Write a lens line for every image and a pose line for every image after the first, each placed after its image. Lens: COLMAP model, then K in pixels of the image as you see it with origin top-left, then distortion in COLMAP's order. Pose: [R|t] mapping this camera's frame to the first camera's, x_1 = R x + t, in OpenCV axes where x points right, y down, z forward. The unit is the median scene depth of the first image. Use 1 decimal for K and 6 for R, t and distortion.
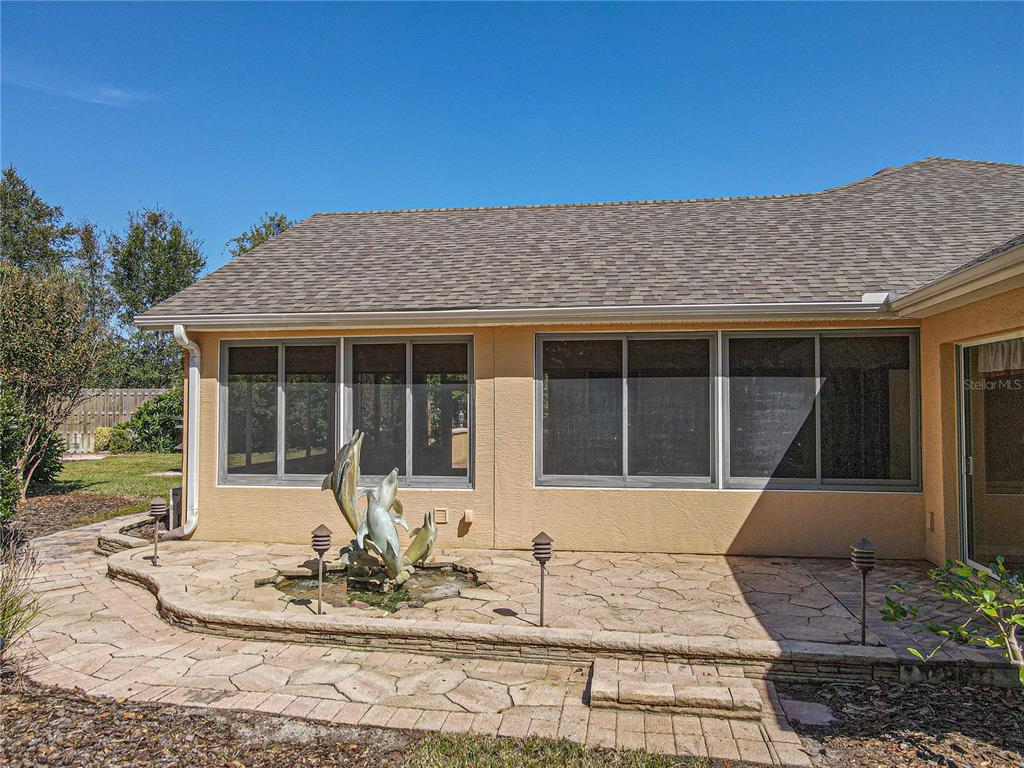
lens RADIAL K [[751.1, 0, 511.2], [0, 751.1, 387.0], [0, 0, 1]] dist [0.003144, 0.019121]
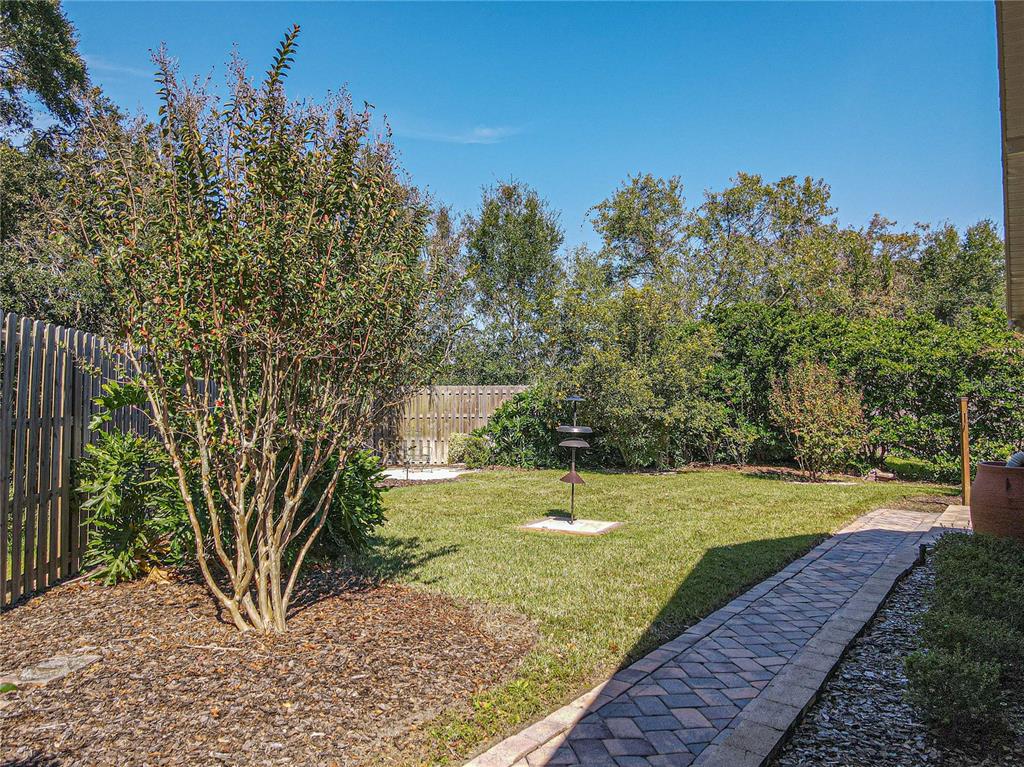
lens RADIAL K [[751.1, 0, 511.2], [0, 751.1, 386.5], [0, 0, 1]] dist [0.003144, 0.019121]
pose [[0.908123, -0.010416, -0.418573, -0.119939], [0.009857, 0.999945, -0.003498, 0.005286], [0.418587, -0.000949, 0.908176, 0.231050]]
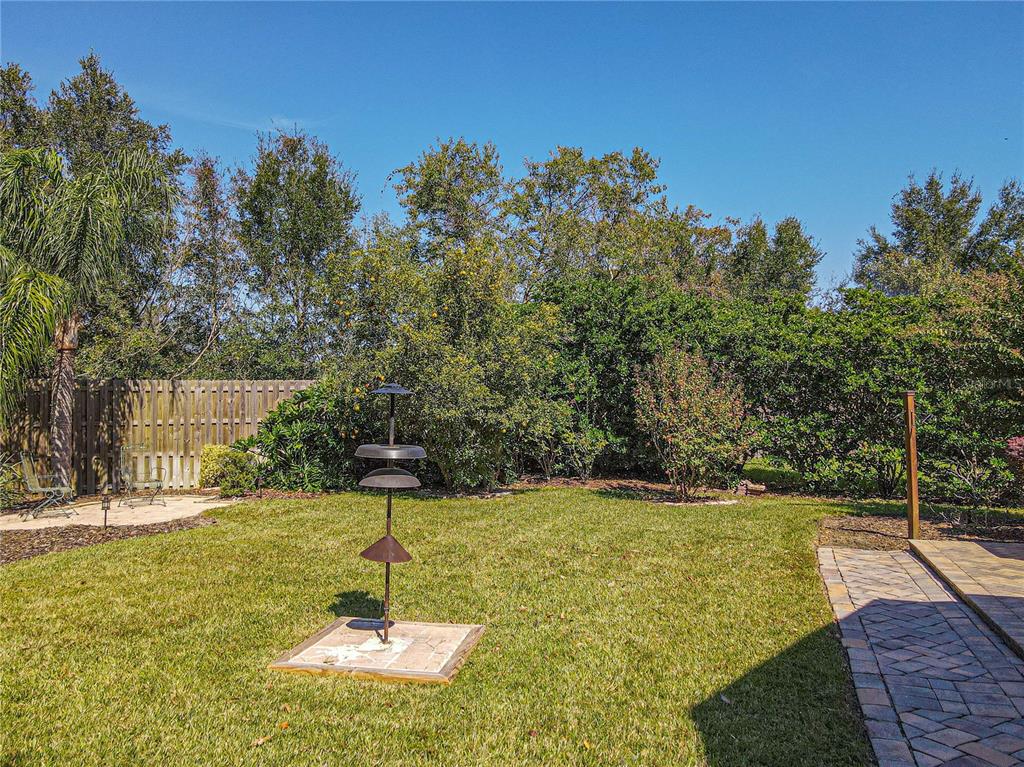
lens RADIAL K [[745.7, 0, 512.2], [0, 745.7, 395.2], [0, 0, 1]] dist [-0.011795, 0.029358]
pose [[0.987229, -0.008291, -0.159094, -0.174221], [0.009880, 0.999909, 0.009199, 0.009113], [0.159003, -0.010654, 0.987221, 0.369251]]
